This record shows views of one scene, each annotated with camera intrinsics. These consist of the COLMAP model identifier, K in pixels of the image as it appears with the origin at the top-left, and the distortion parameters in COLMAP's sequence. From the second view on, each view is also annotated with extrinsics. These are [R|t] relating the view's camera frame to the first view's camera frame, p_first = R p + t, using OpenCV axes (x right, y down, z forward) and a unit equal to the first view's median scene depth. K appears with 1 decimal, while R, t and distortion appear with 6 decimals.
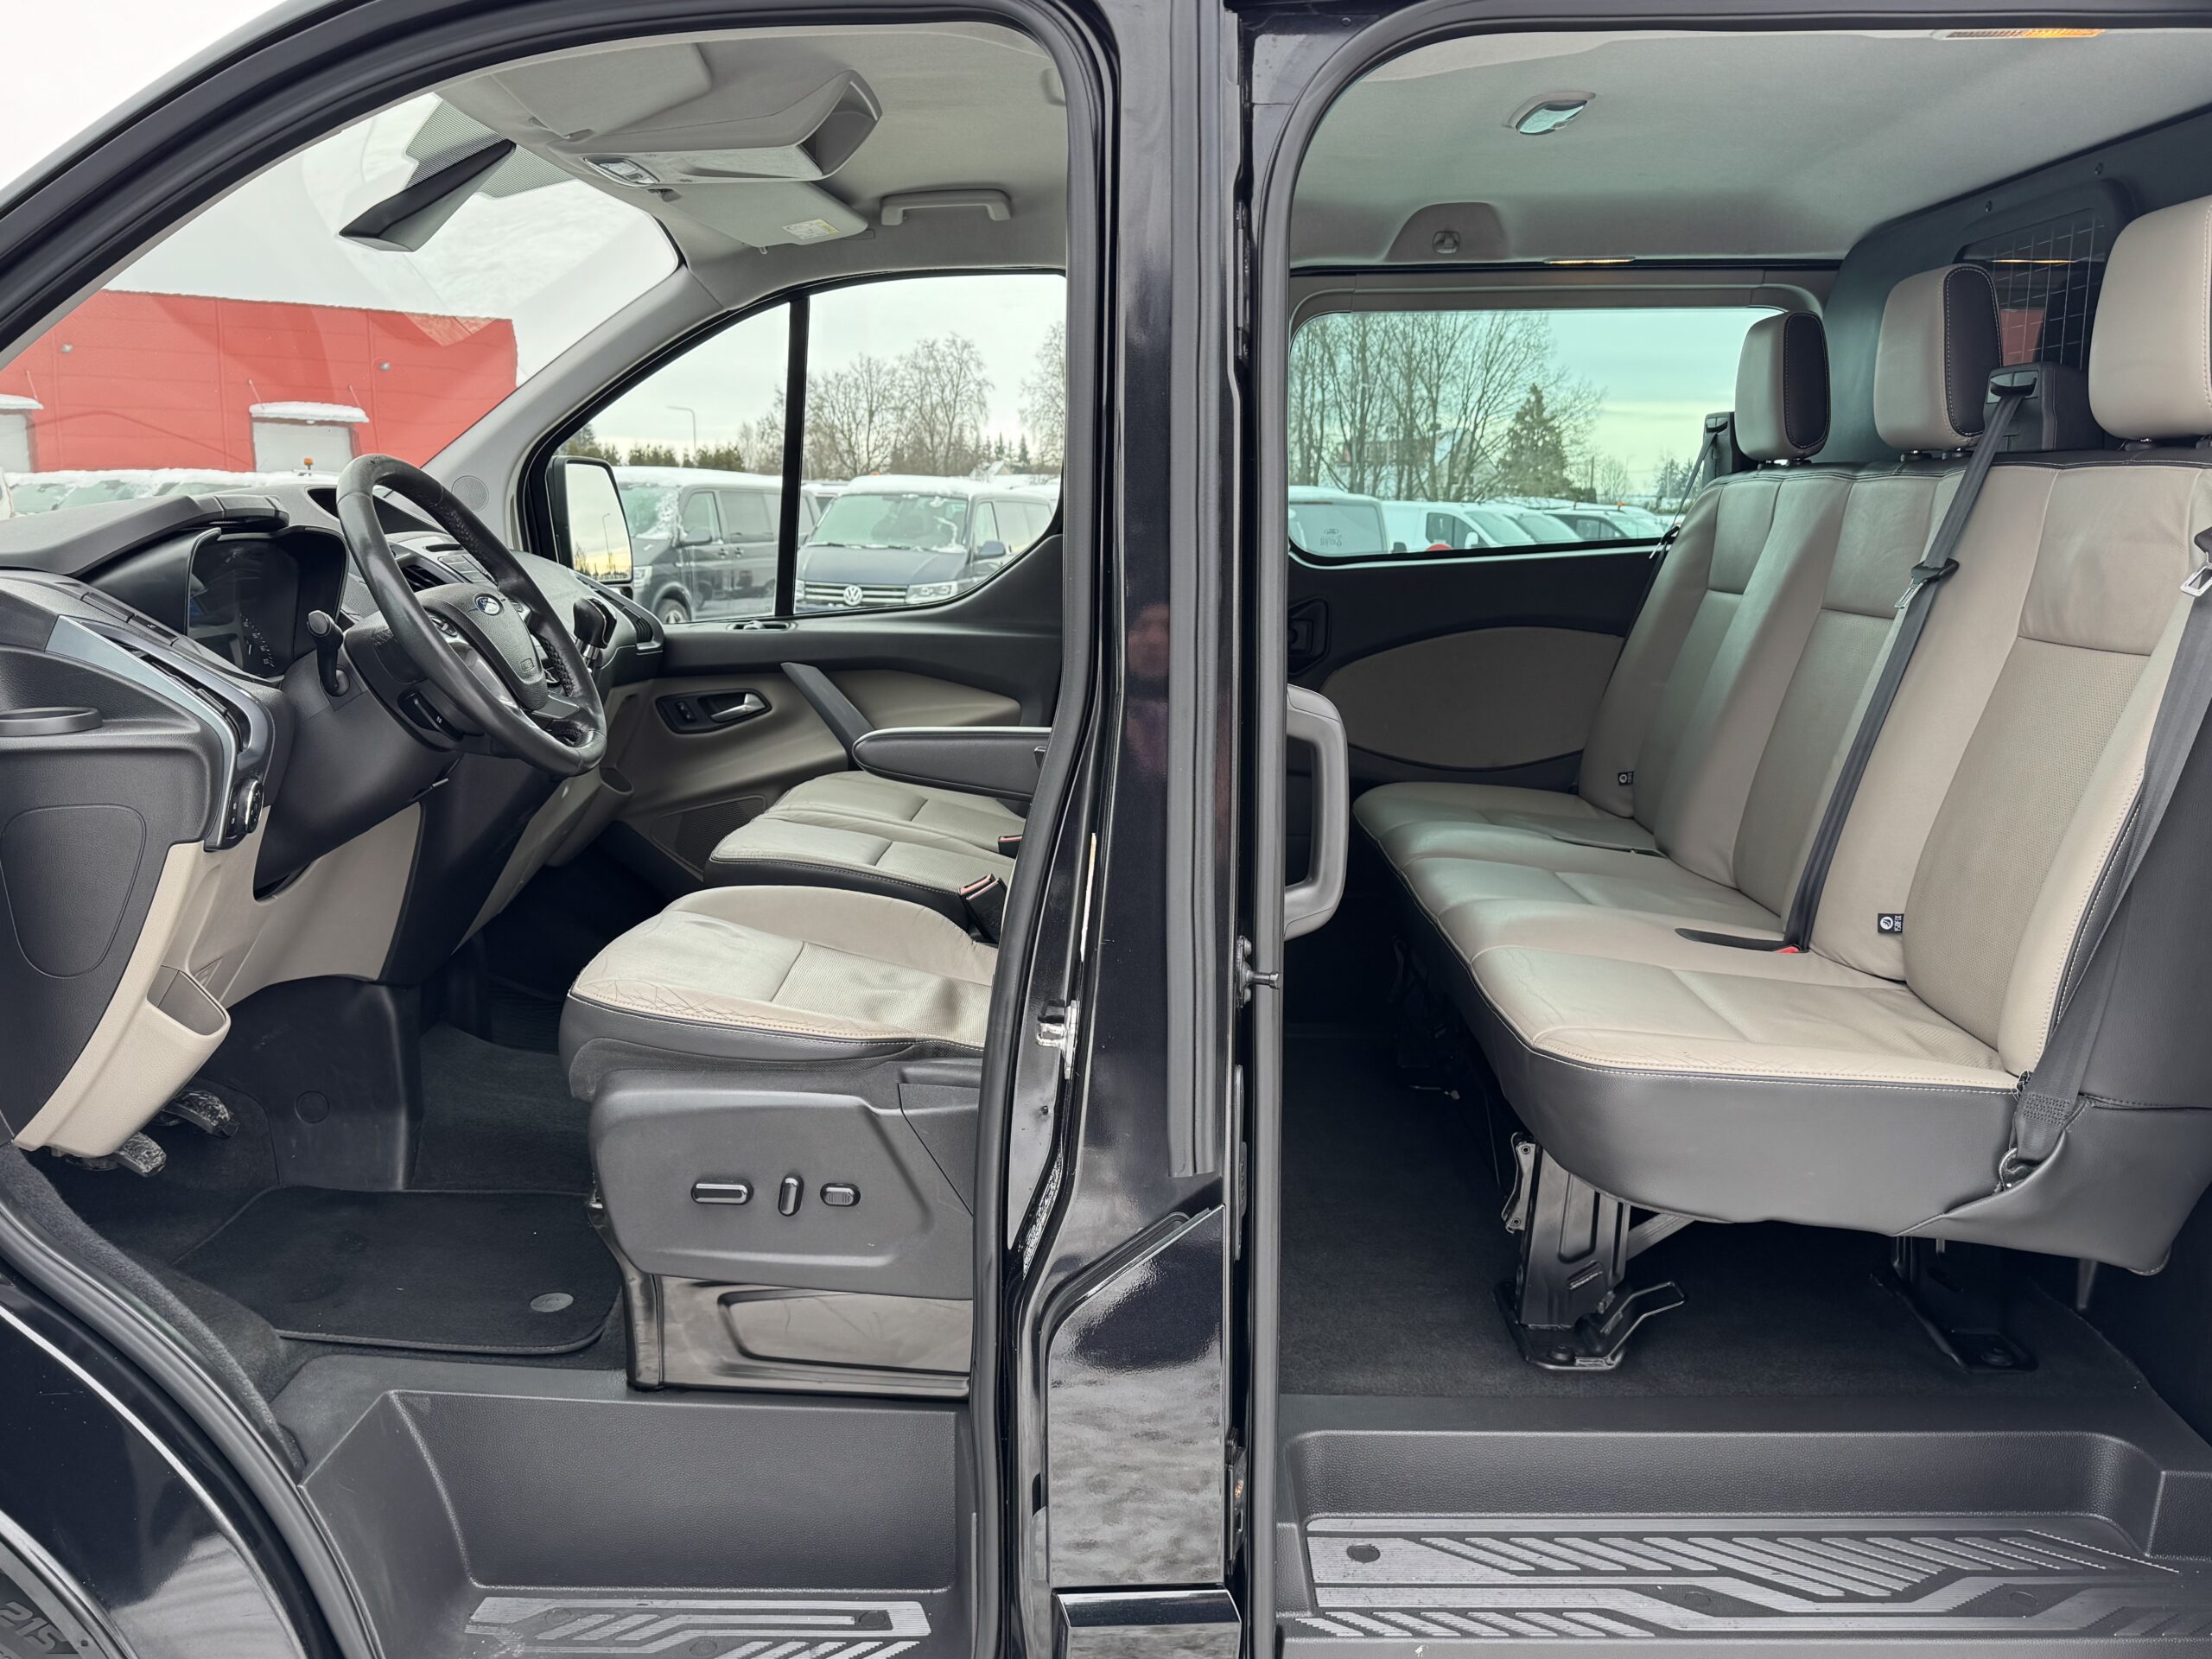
lens RADIAL K [[1809.2, 0, 1117.6], [0, 1809.2, 862.8], [0, 0, 1]] dist [0.113252, -0.219583]
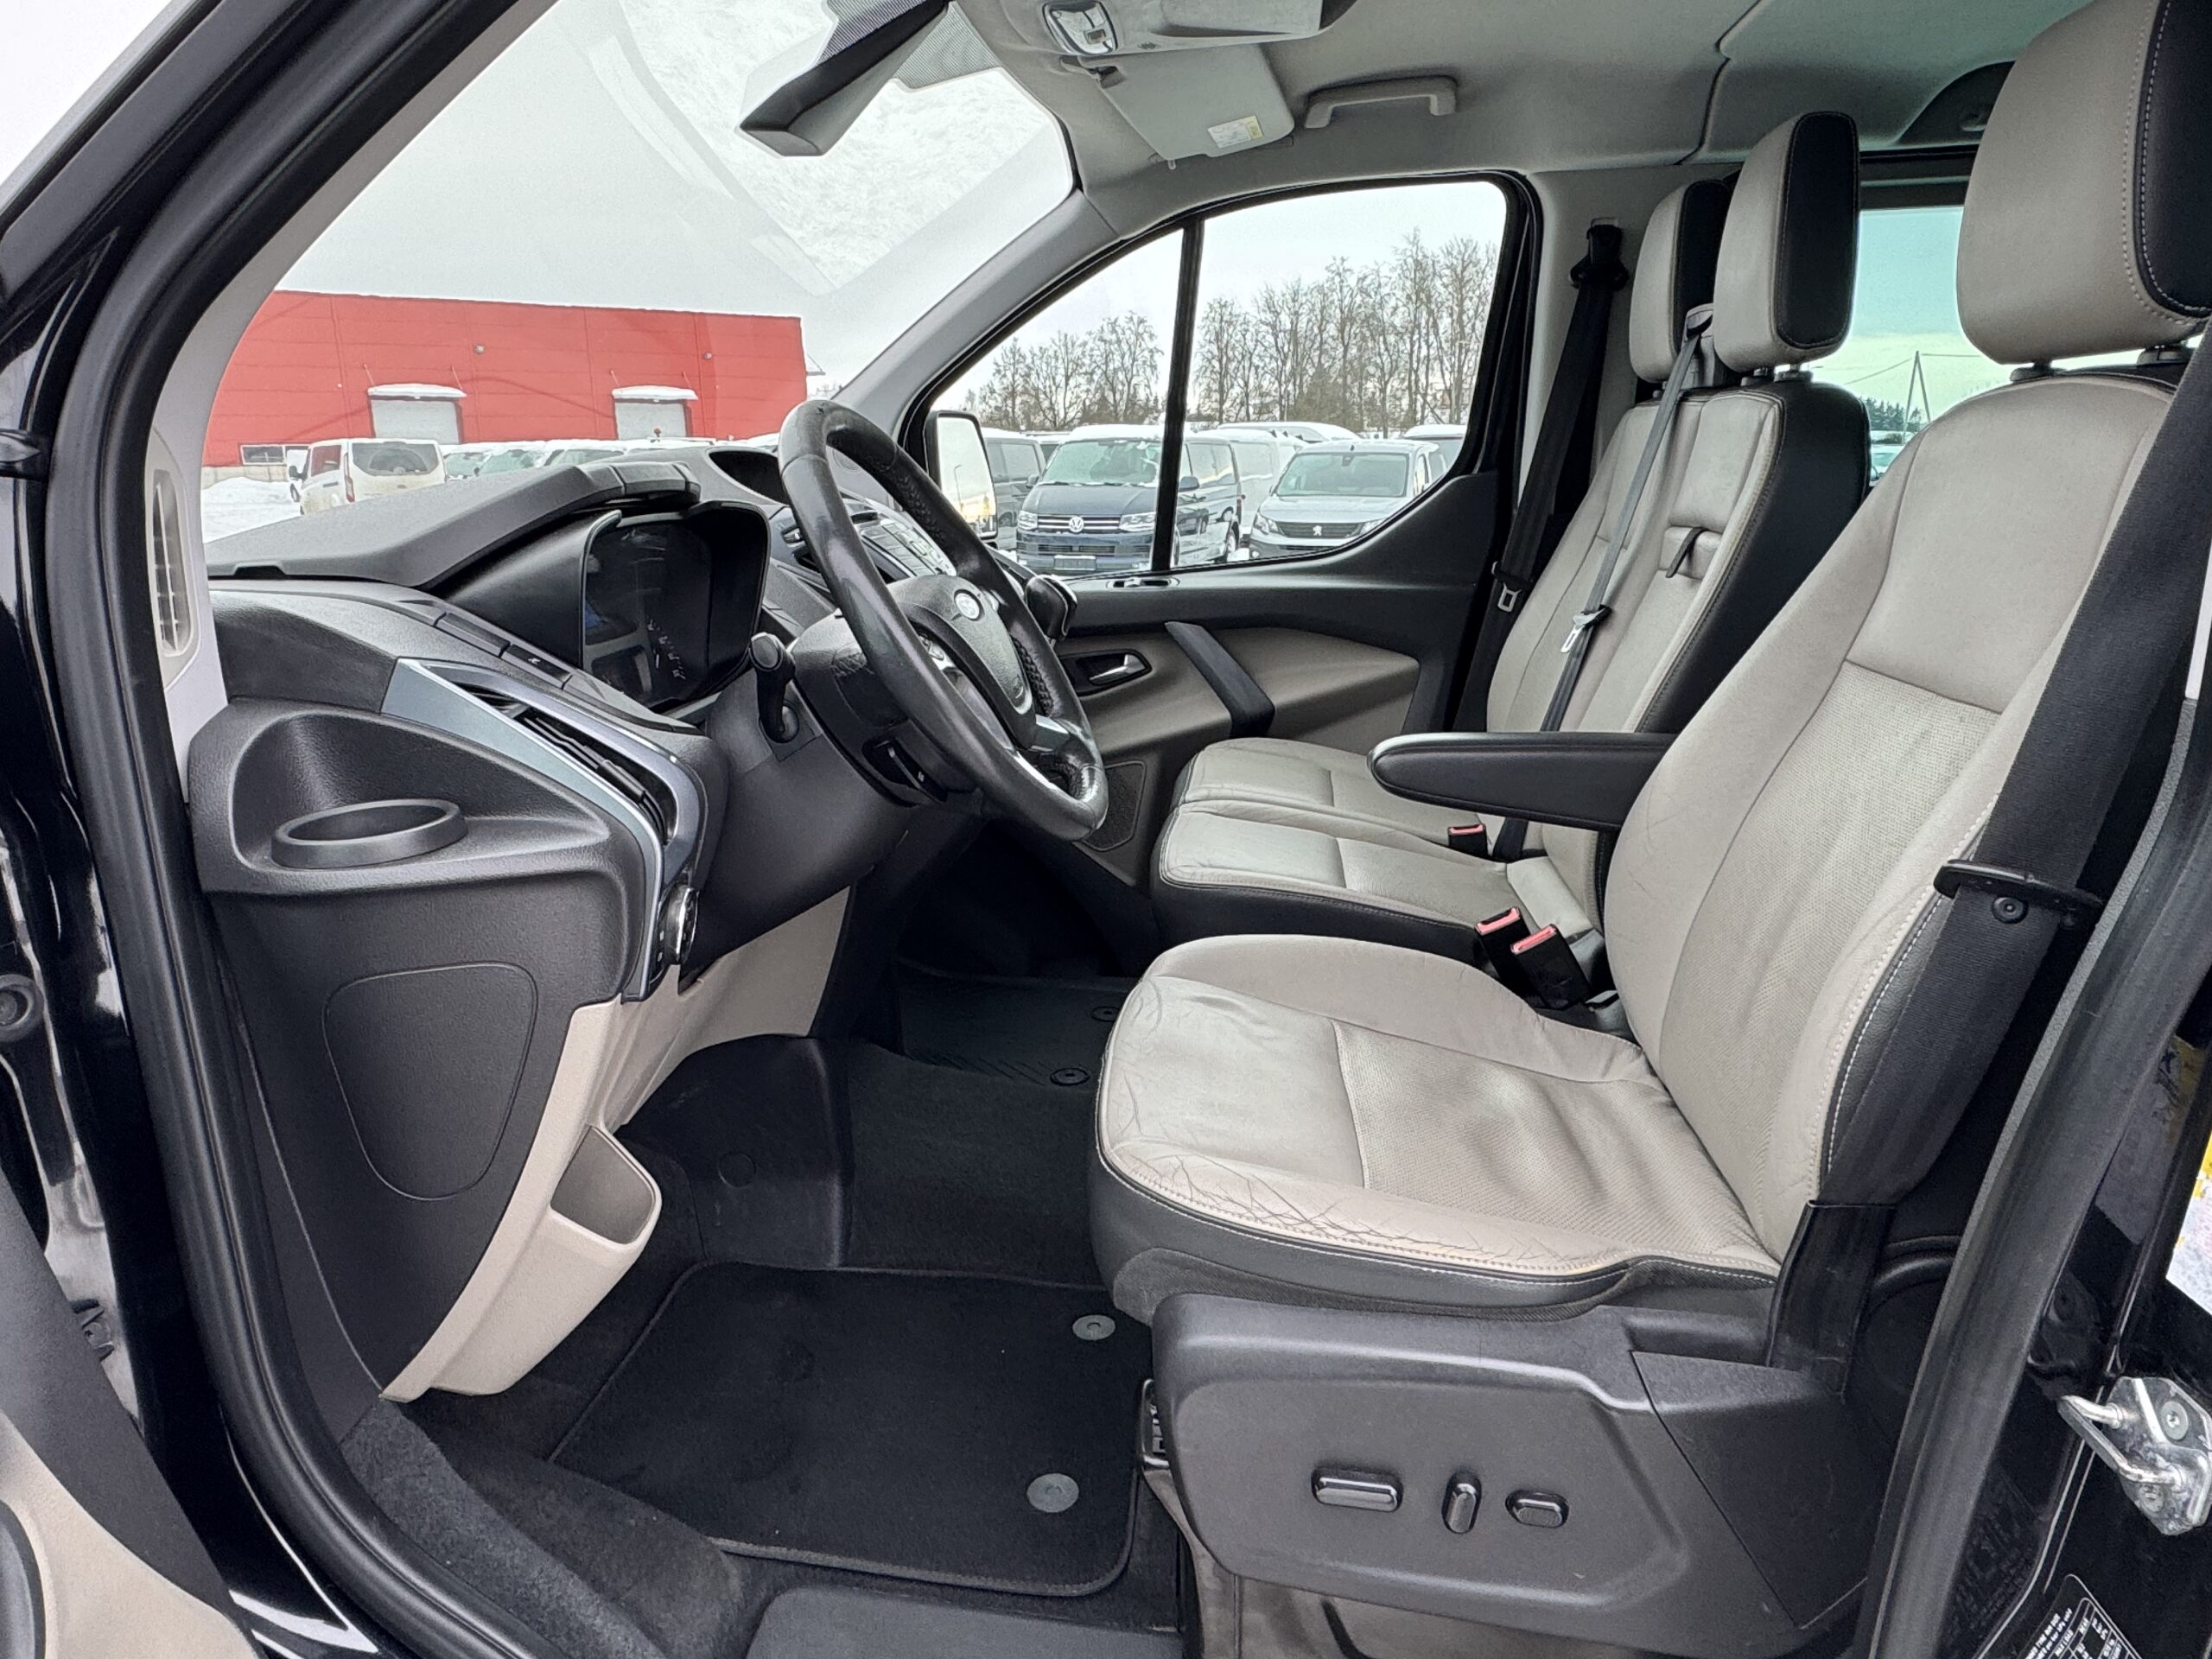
lens RADIAL K [[1378.0, 0, 1097.4], [0, 1378.0, 866.9], [0, 0, 1]] dist [-0.014299, -0.002661]
pose [[0.993702, 0.007266, -0.111819, -0.193531], [0.004162, 0.994814, 0.101629, -0.077919], [0.111978, -0.101455, 0.988518, 0.379100]]
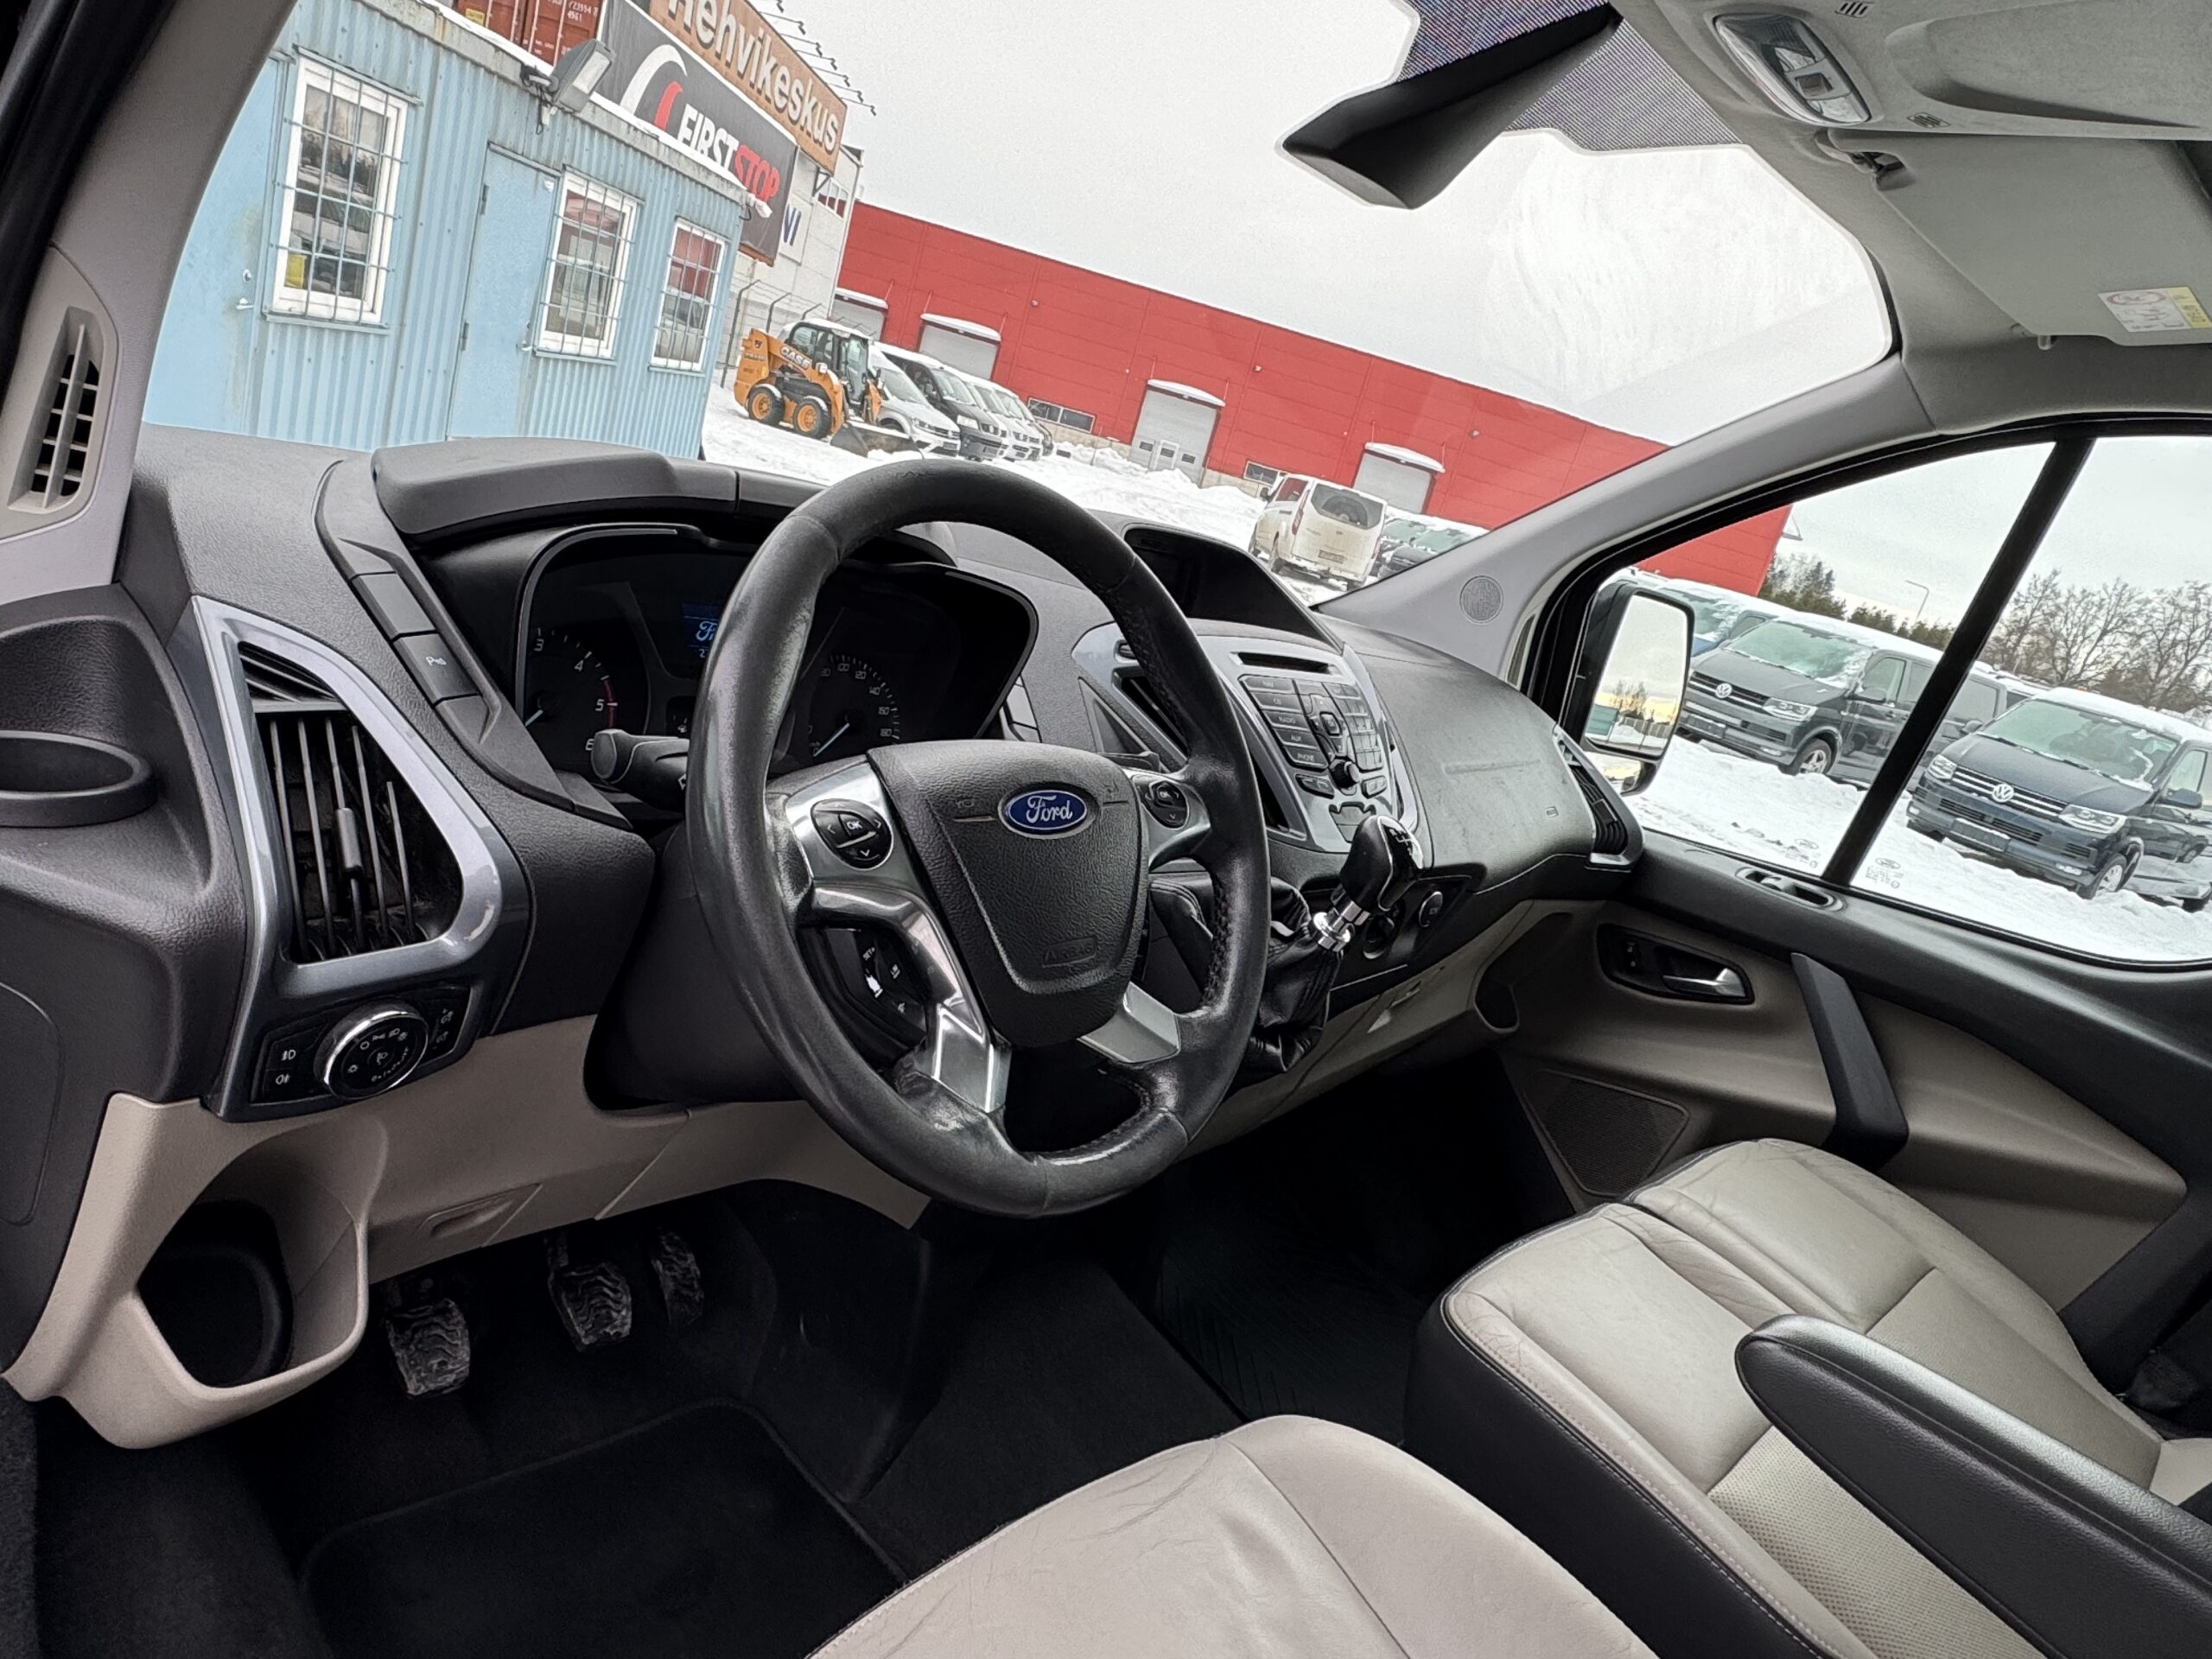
lens RADIAL K [[1400.6, 0, 1106.0], [0, 1400.6, 829.5], [0, 0, 1]] dist [0.019225, -0.004364]
pose [[0.706339, 0.361373, -0.608683, -0.090408], [-0.380223, 0.918987, 0.104374, -0.151654], [0.597089, 0.157712, 0.786518, 0.606235]]
